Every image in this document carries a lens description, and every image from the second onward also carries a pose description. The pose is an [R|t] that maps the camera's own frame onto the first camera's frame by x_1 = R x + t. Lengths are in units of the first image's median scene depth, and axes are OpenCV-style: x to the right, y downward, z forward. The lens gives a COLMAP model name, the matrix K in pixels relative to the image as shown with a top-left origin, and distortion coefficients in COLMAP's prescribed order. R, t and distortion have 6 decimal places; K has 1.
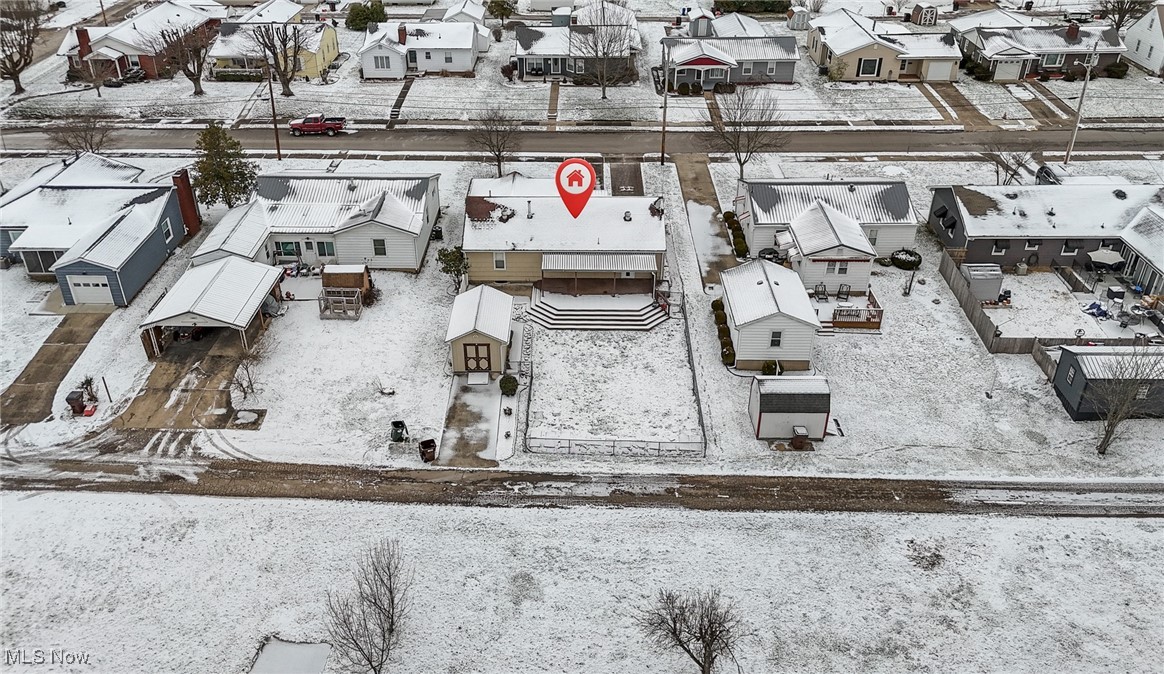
lens RADIAL K [[911.1, 0, 550.3], [0, 911.1, 333.1], [0, 0, 1]] dist [0.094757, -0.134656]
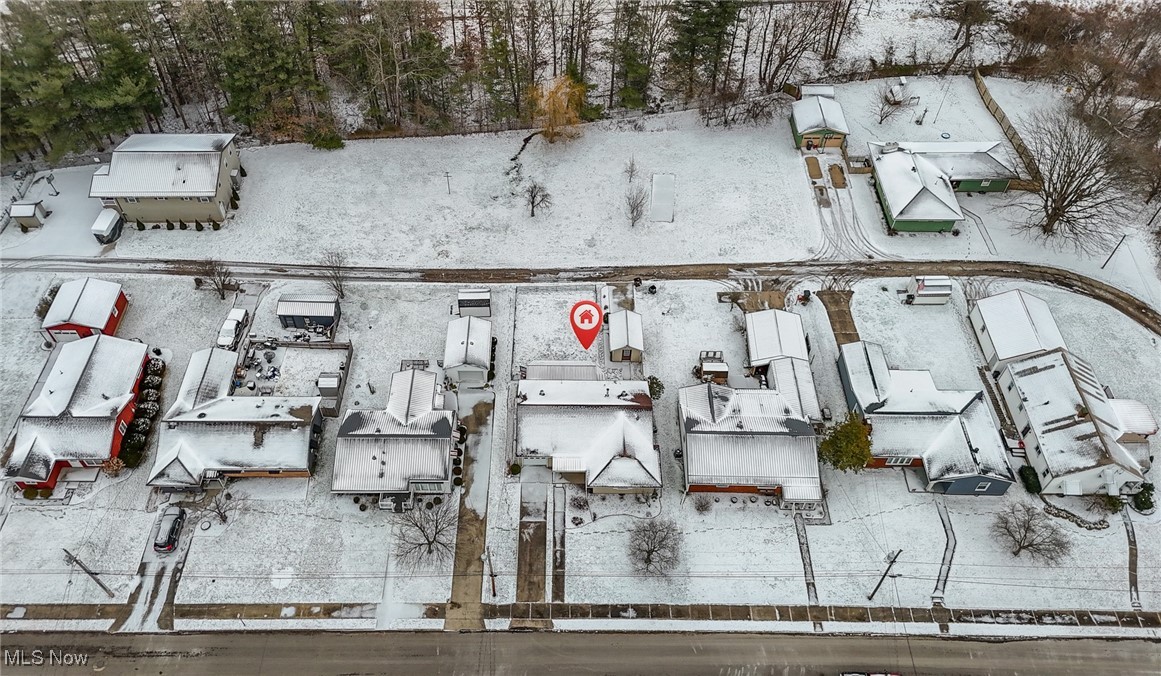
lens RADIAL K [[872.6, 0, 558.6], [0, 872.6, 335.5], [0, 0, 1]] dist [0.094160, -0.119955]
pose [[-0.999702, 0.022487, -0.009496, 0.081840], [-0.006382, 0.134687, 0.990868, -1.856210], [0.023561, 0.990633, -0.134503, 1.299430]]
